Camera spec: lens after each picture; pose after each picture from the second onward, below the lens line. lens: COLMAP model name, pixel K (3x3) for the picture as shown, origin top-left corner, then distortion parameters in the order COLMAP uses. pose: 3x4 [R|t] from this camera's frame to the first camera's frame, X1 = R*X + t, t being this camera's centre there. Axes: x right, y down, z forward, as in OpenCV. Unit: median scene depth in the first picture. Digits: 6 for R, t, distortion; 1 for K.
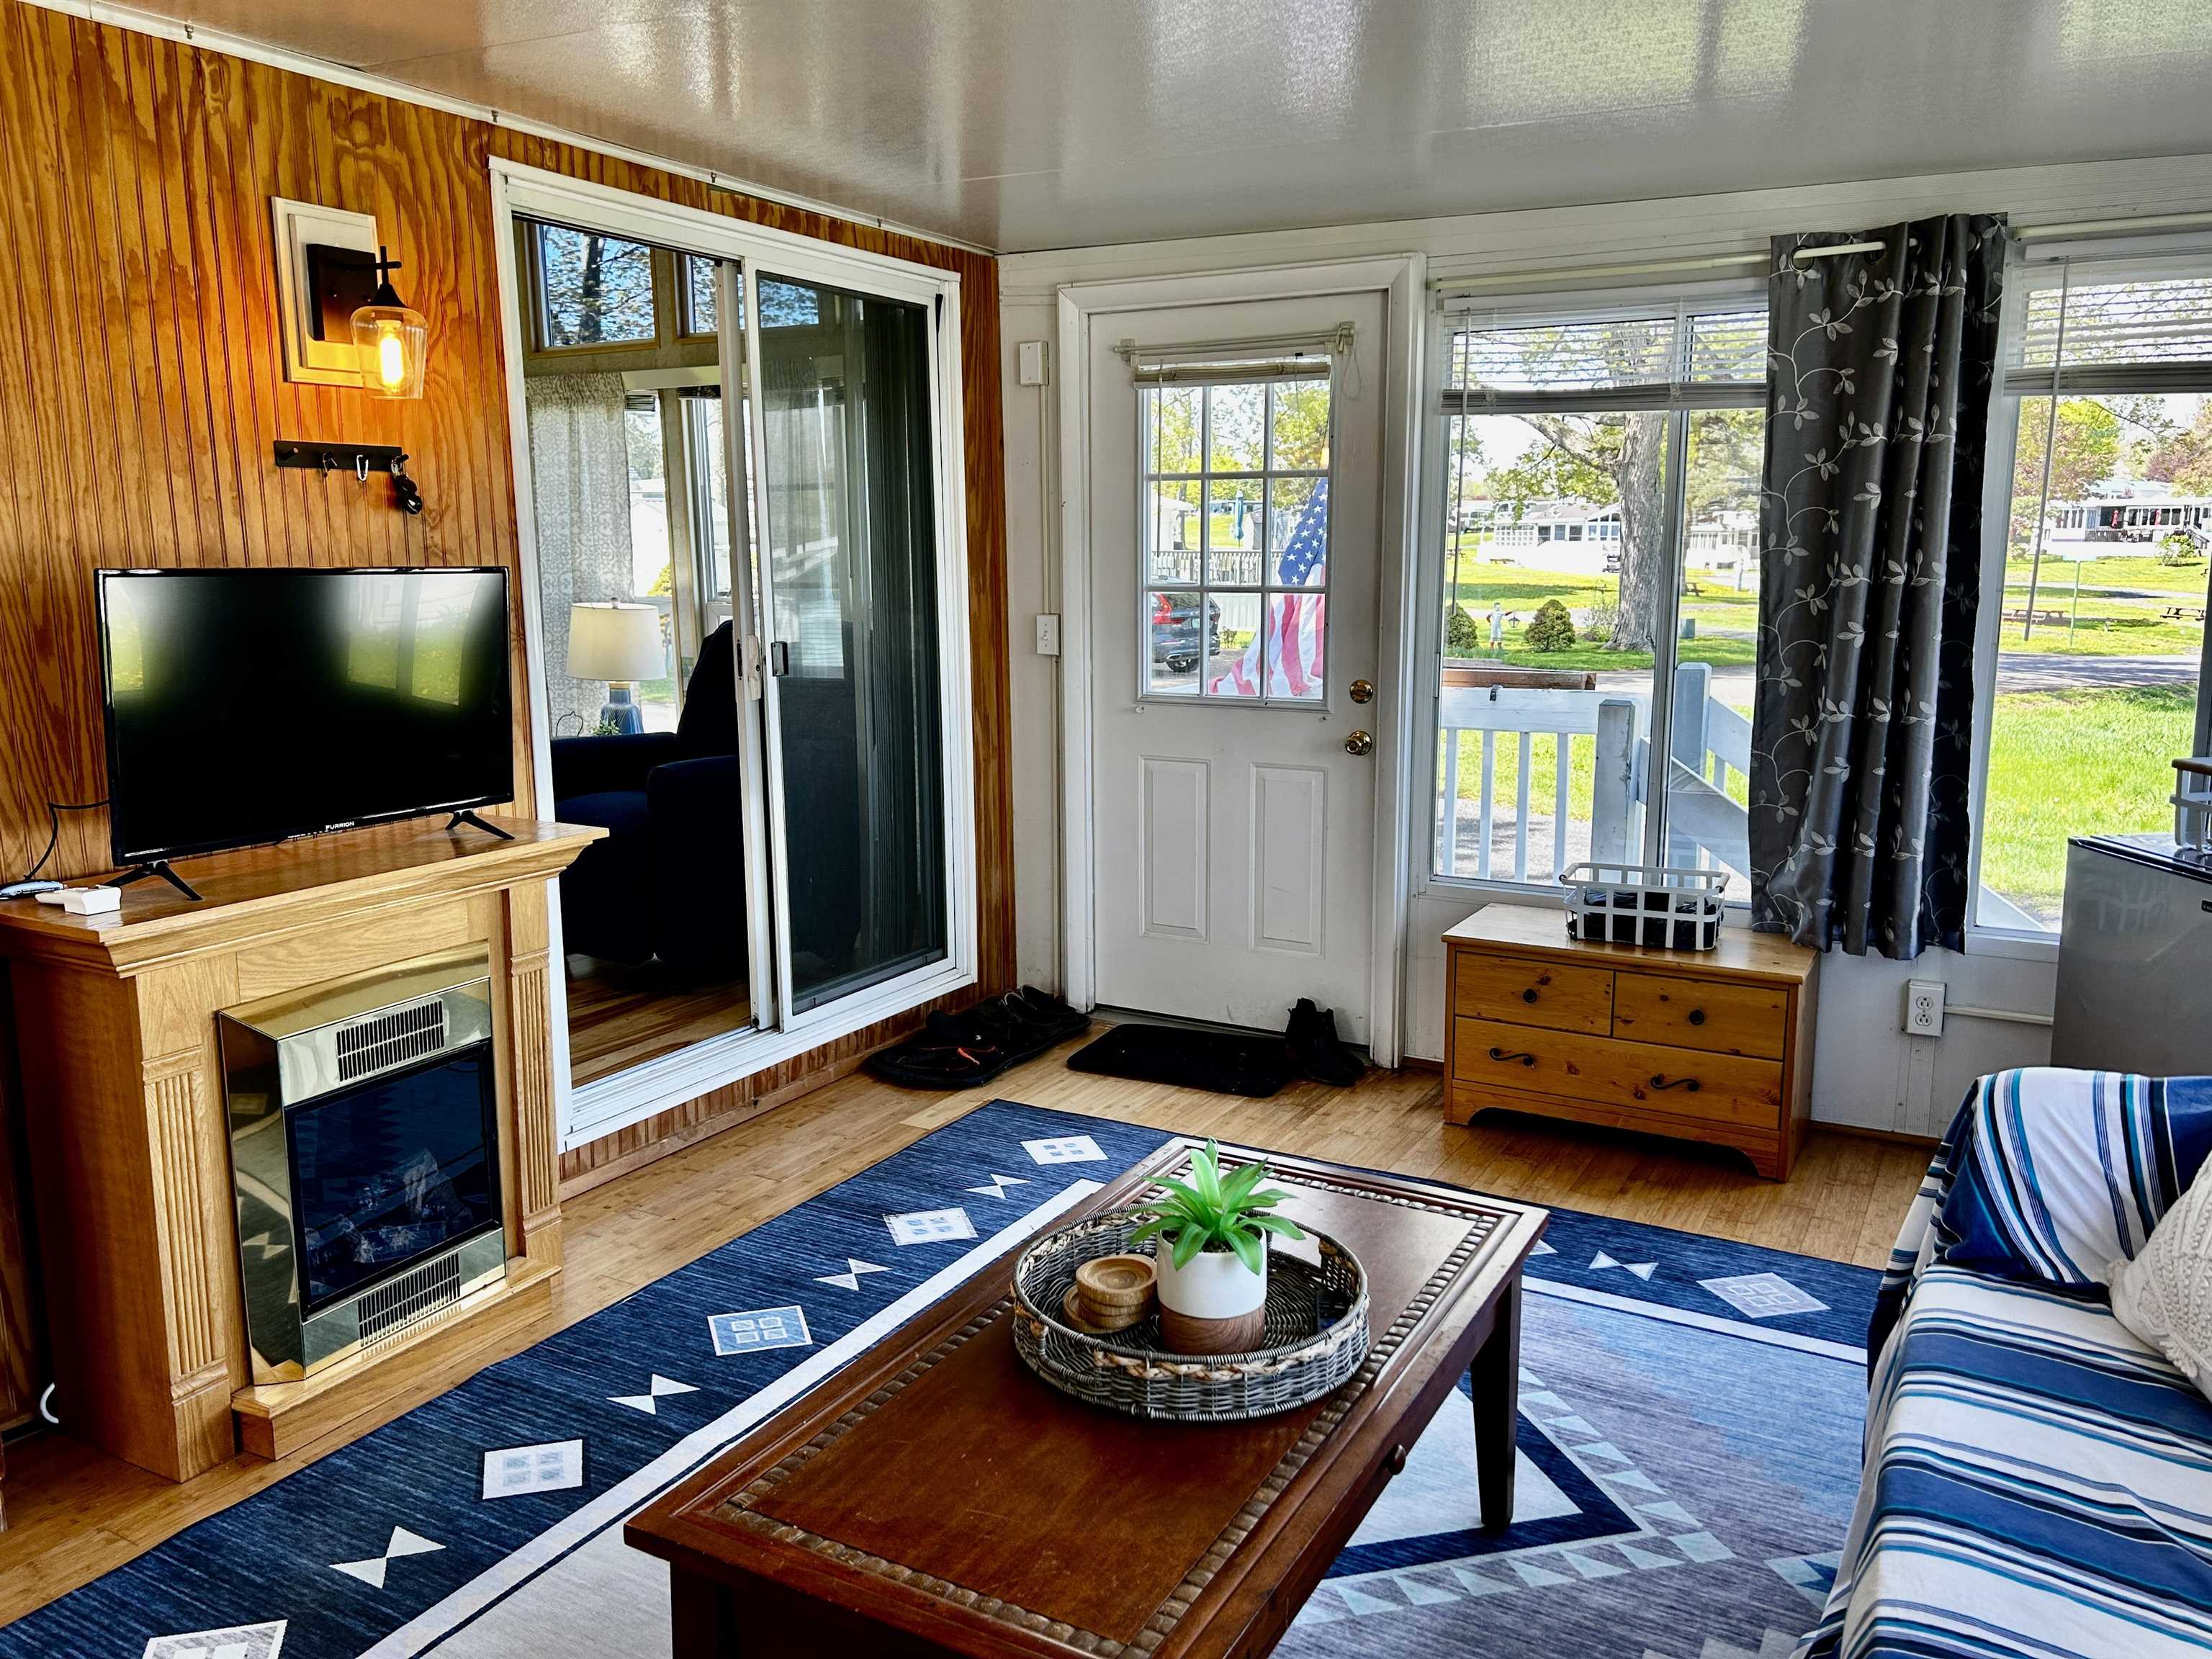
lens RADIAL K [[1658.1, 0, 1106.5], [0, 1658.1, 830.5], [0, 0, 1]] dist [0.052222, -0.046666]
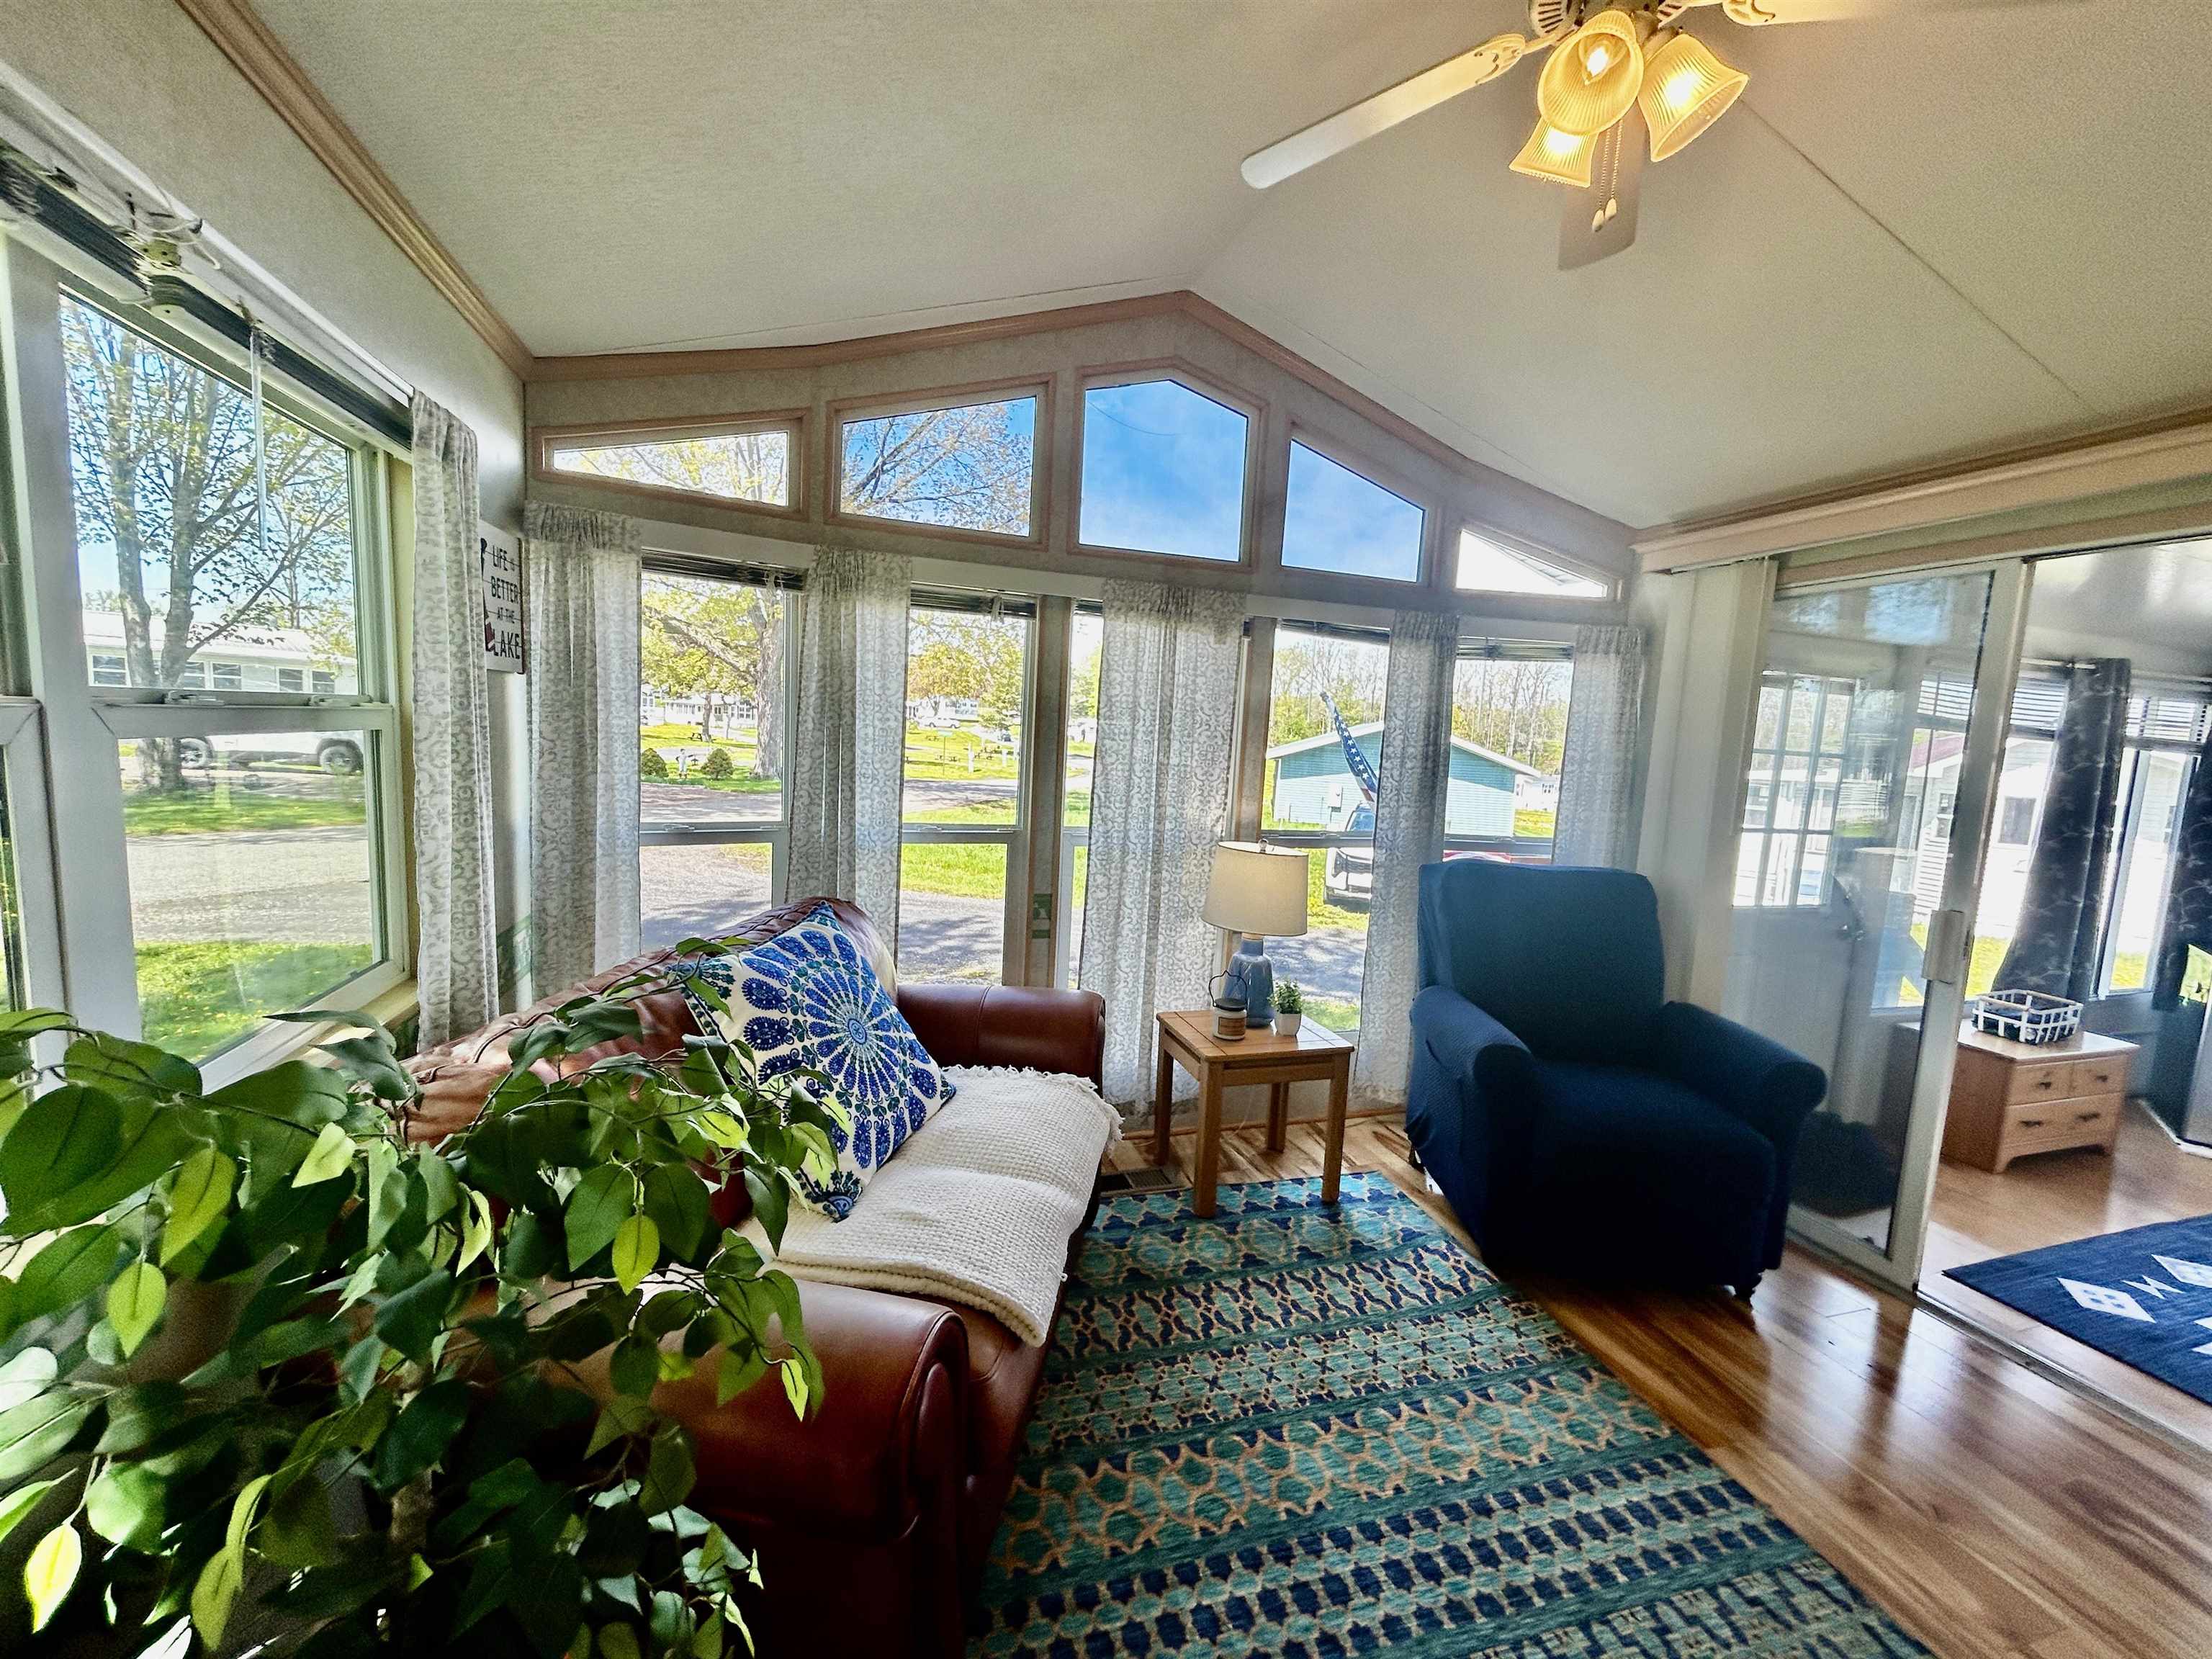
lens RADIAL K [[891.3, 0, 1119.8], [0, 891.3, 824.9], [0, 0, 1]] dist [0.001507, -0.000423]
pose [[0.676758, -0.035652, 0.735342, -1.101240], [0.069319, 0.997475, -0.015435, -0.227257], [-0.732935, 0.061419, 0.677521, 1.145459]]
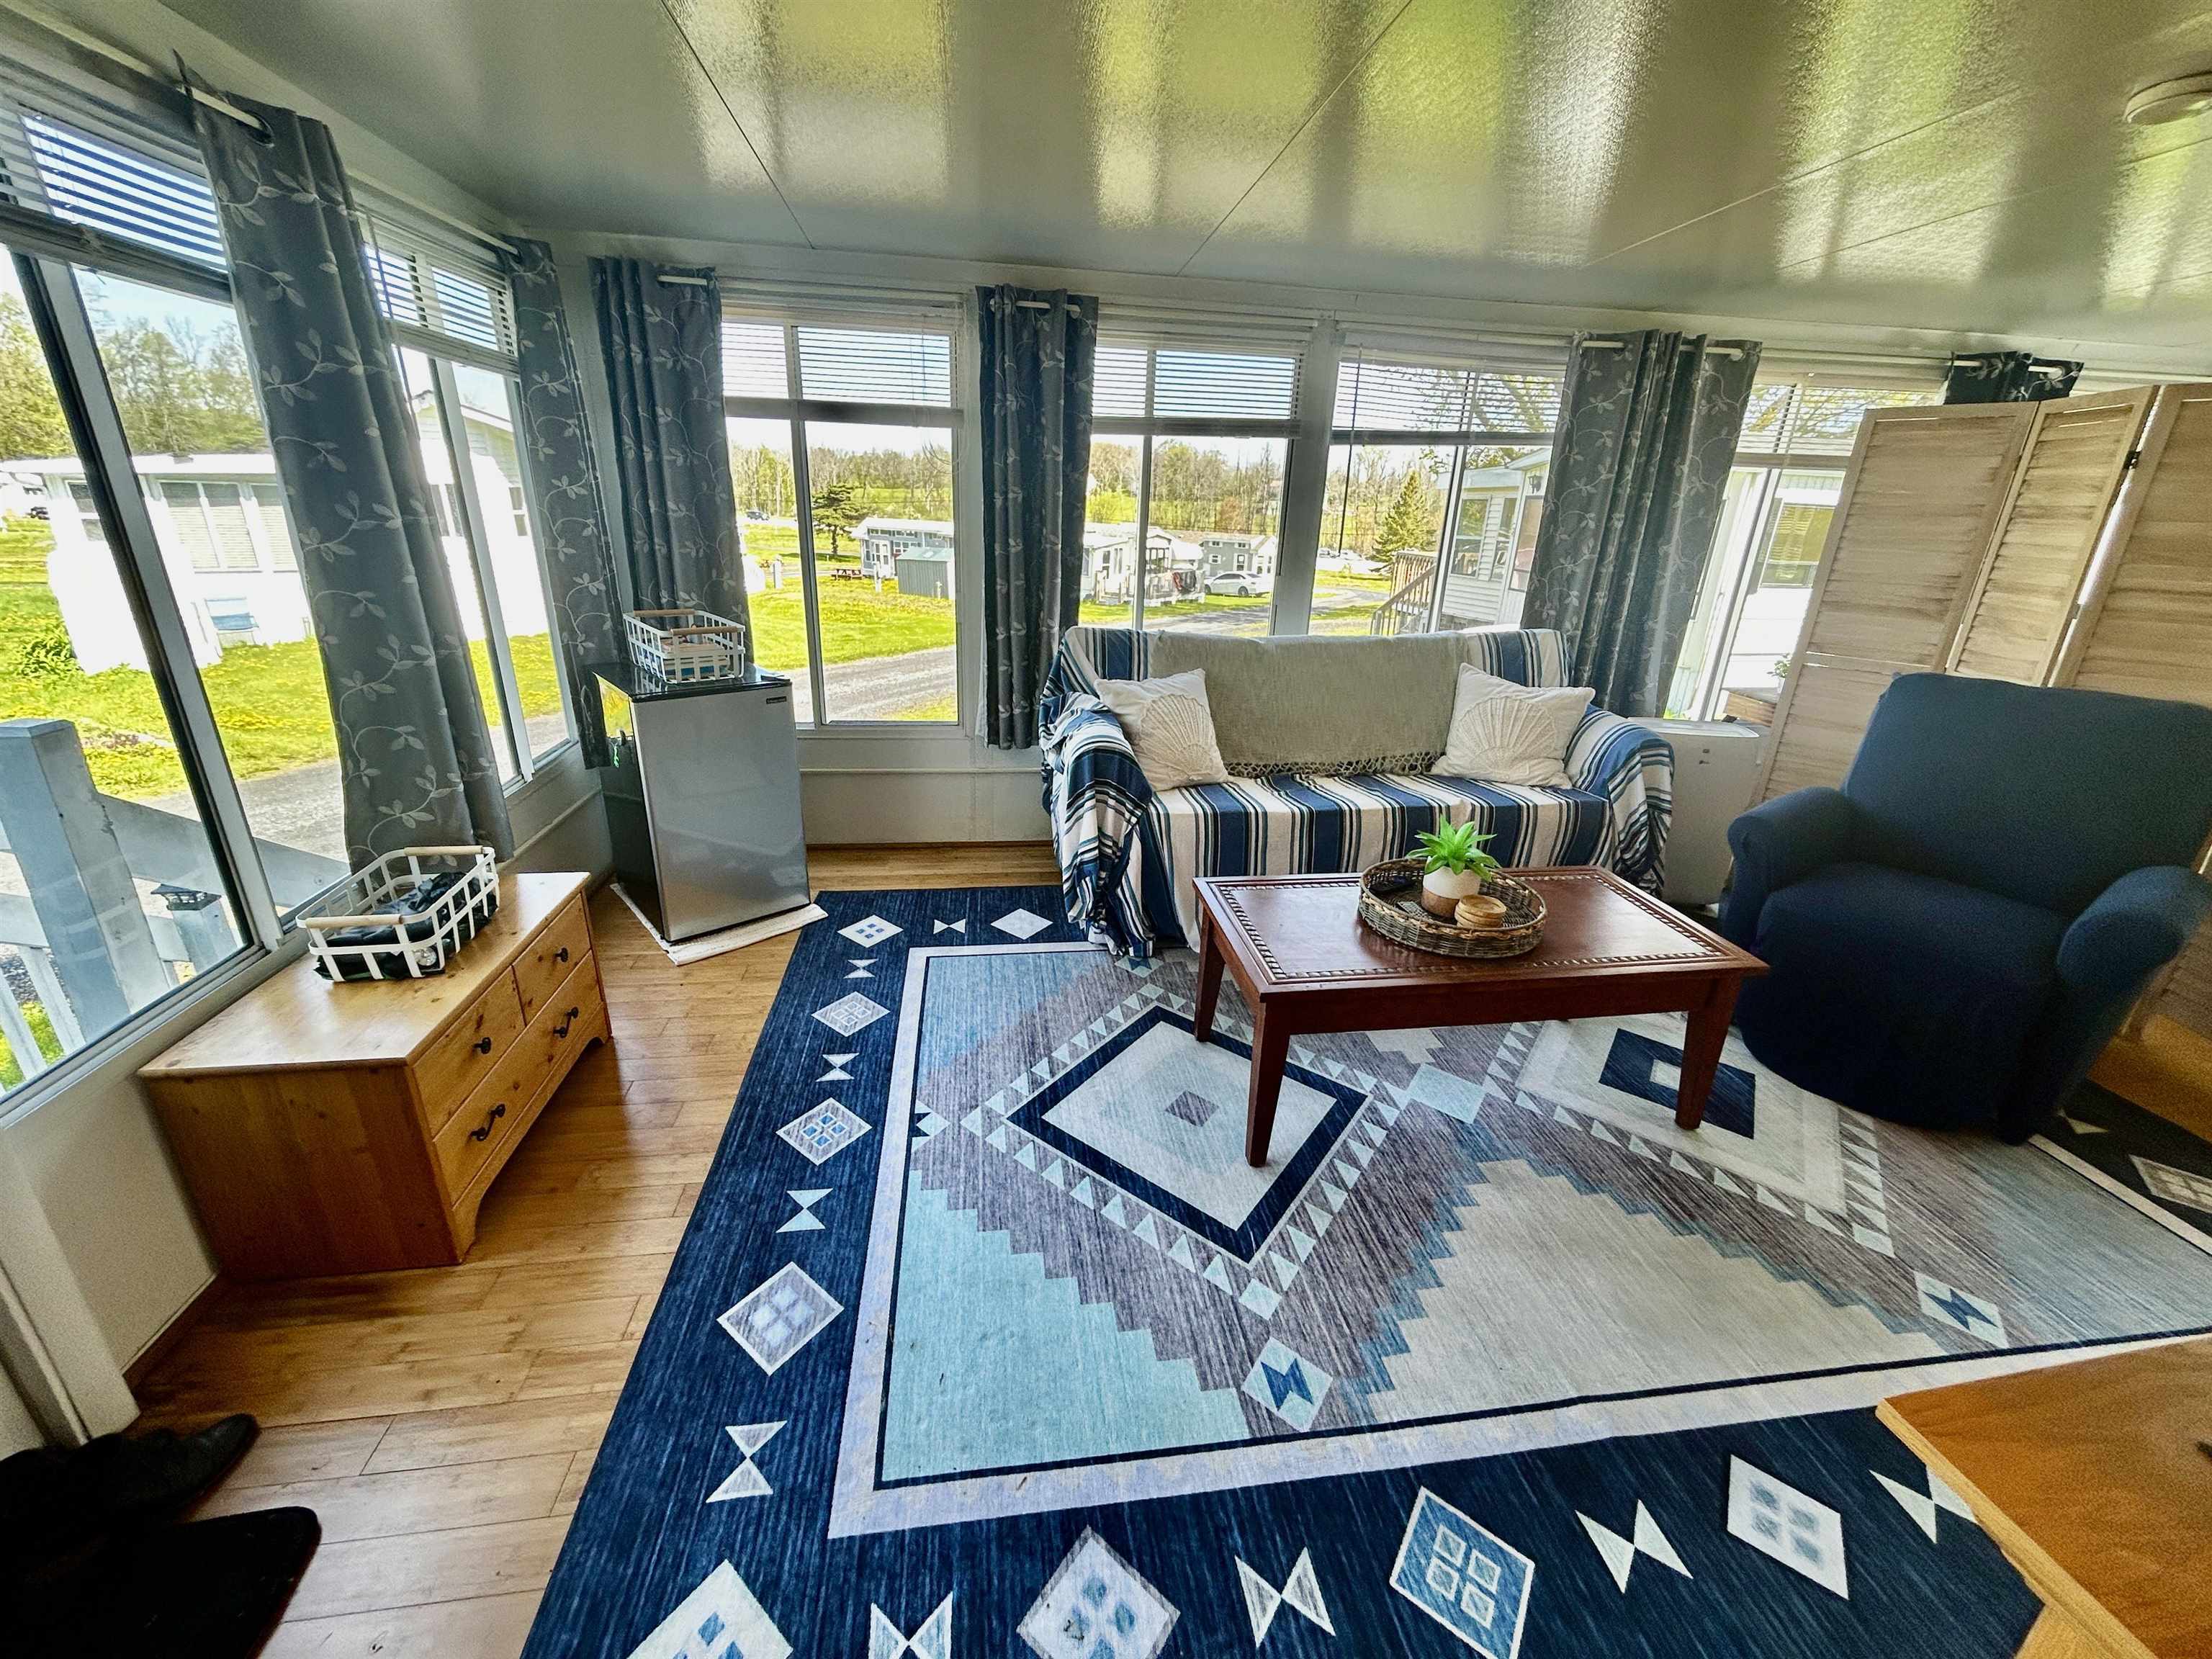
lens RADIAL K [[891.3, 0, 1109.5], [0, 891.3, 825.5], [0, 0, 1]] dist [0.001507, -0.000423]
pose [[-0.606774, -0.293055, 0.738880, -0.261066], [0.107924, 0.890574, 0.441848, -0.180815], [-0.787514, 0.347845, -0.508749, 1.017669]]
